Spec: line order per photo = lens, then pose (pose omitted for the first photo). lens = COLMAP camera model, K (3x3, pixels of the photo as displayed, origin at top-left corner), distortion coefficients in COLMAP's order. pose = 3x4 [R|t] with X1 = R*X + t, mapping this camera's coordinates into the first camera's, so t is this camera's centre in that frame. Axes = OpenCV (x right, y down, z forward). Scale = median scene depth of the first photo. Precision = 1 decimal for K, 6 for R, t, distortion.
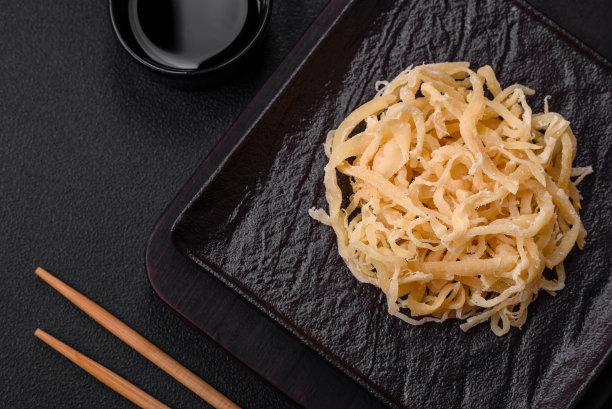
lens RADIAL K [[1804.8, 0, 306.0], [0, 1804.8, 204.5], [0, 0, 1]] dist [-0.128450, -1.198084]
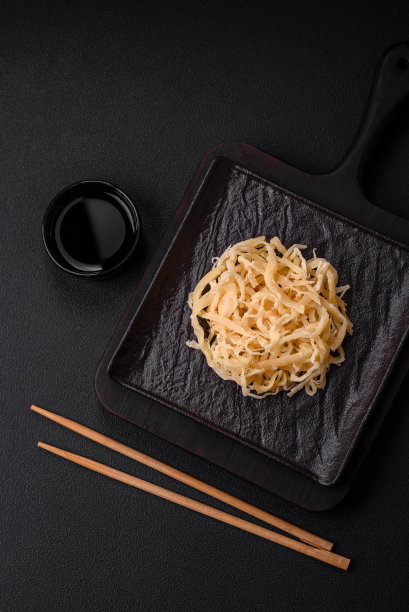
lens RADIAL K [[1804.8, 0, 204.5], [0, 1804.8, 306.0], [0, 0, 1]] dist [-0.128450, -1.198084]
pose [[0.982313, -0.186706, -0.014225, 0.048802], [0.187173, 0.981218, 0.046673, -0.105596], [0.005243, -0.048510, 0.998809, -0.670310]]
